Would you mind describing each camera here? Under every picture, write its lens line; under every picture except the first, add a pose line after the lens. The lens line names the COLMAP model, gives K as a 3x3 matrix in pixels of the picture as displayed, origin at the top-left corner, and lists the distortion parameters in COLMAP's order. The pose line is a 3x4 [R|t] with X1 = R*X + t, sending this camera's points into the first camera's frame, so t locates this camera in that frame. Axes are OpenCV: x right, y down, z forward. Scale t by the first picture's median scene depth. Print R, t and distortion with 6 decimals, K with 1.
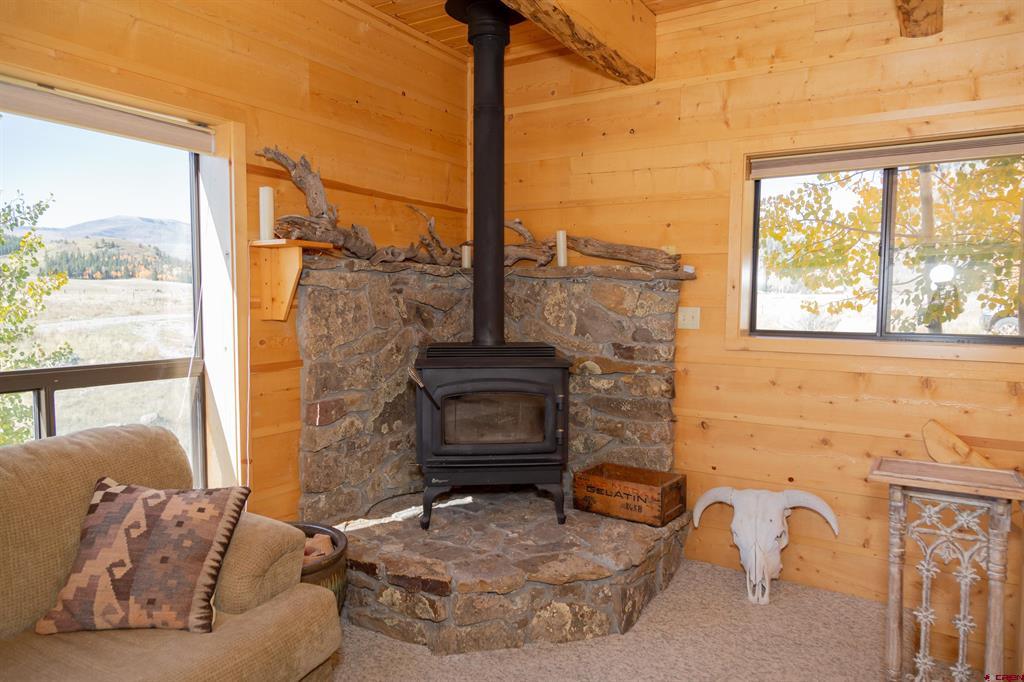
lens RADIAL K [[678.5, 0, 518.9], [0, 678.5, 342.9], [0, 0, 1]] dist [0.020126, 0.004194]
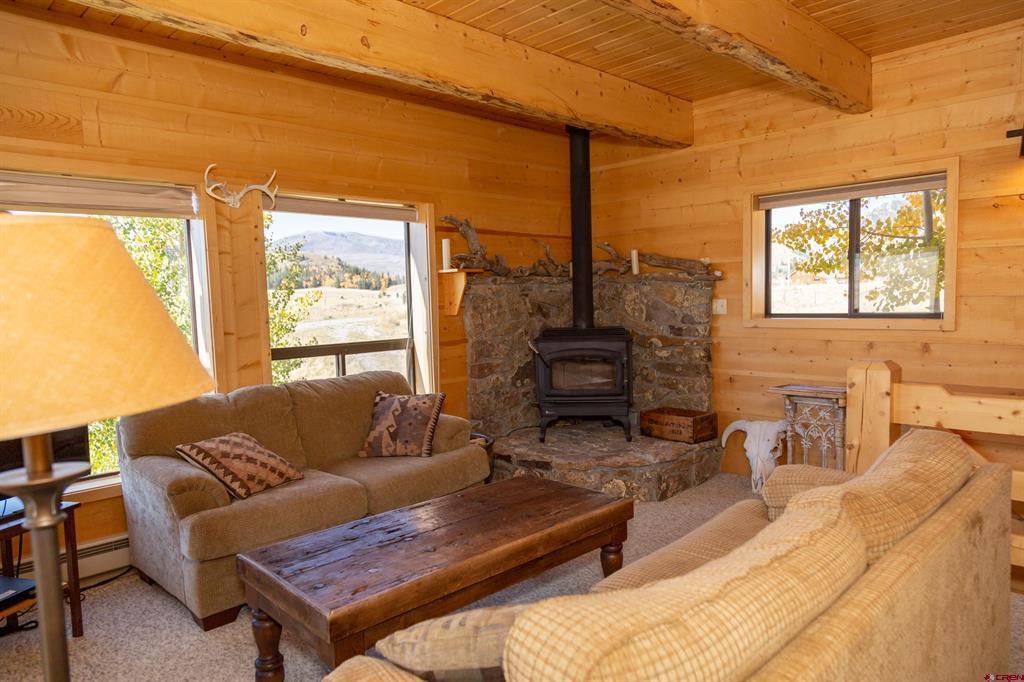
lens RADIAL K [[679.0, 0, 516.8], [0, 679.0, 347.5], [0, 0, 1]] dist [0.002733, 0.000494]
pose [[0.972386, -0.017278, -0.232739, 0.173690], [0.019923, 0.999761, 0.009022, 0.030966], [0.232527, -0.013410, 0.972497, -0.552274]]
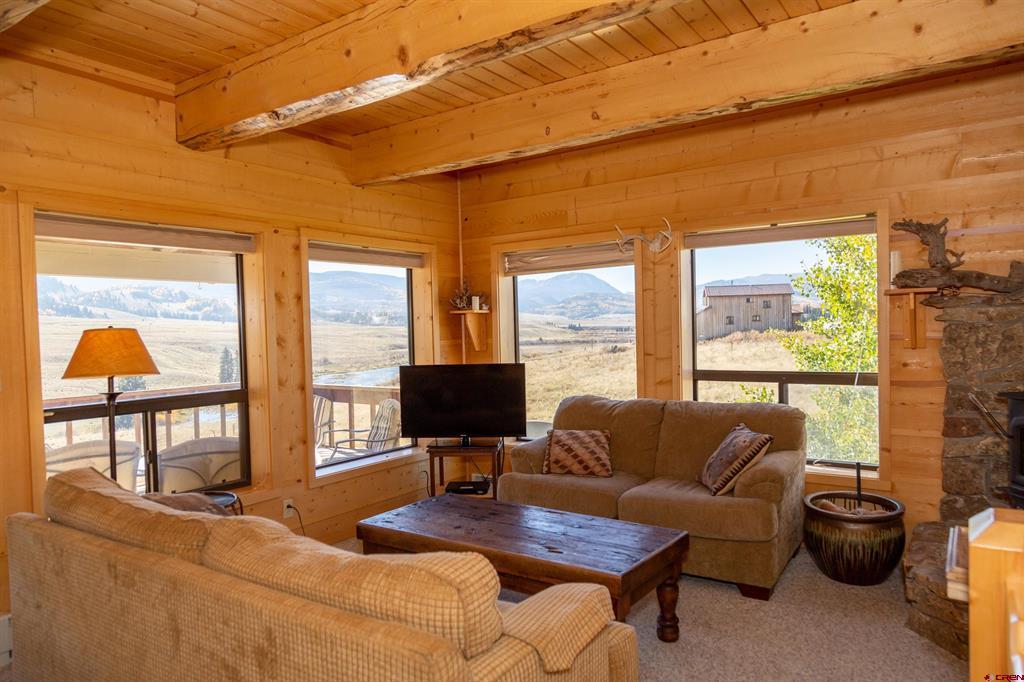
lens RADIAL K [[679.0, 0, 516.8], [0, 679.0, 347.5], [0, 0, 1]] dist [0.002733, 0.000494]
pose [[-0.054261, 0.025378, -0.998204, 0.886829], [-0.039488, 0.998840, 0.027540, -0.036546], [0.997746, 0.040911, -0.053196, 0.275077]]
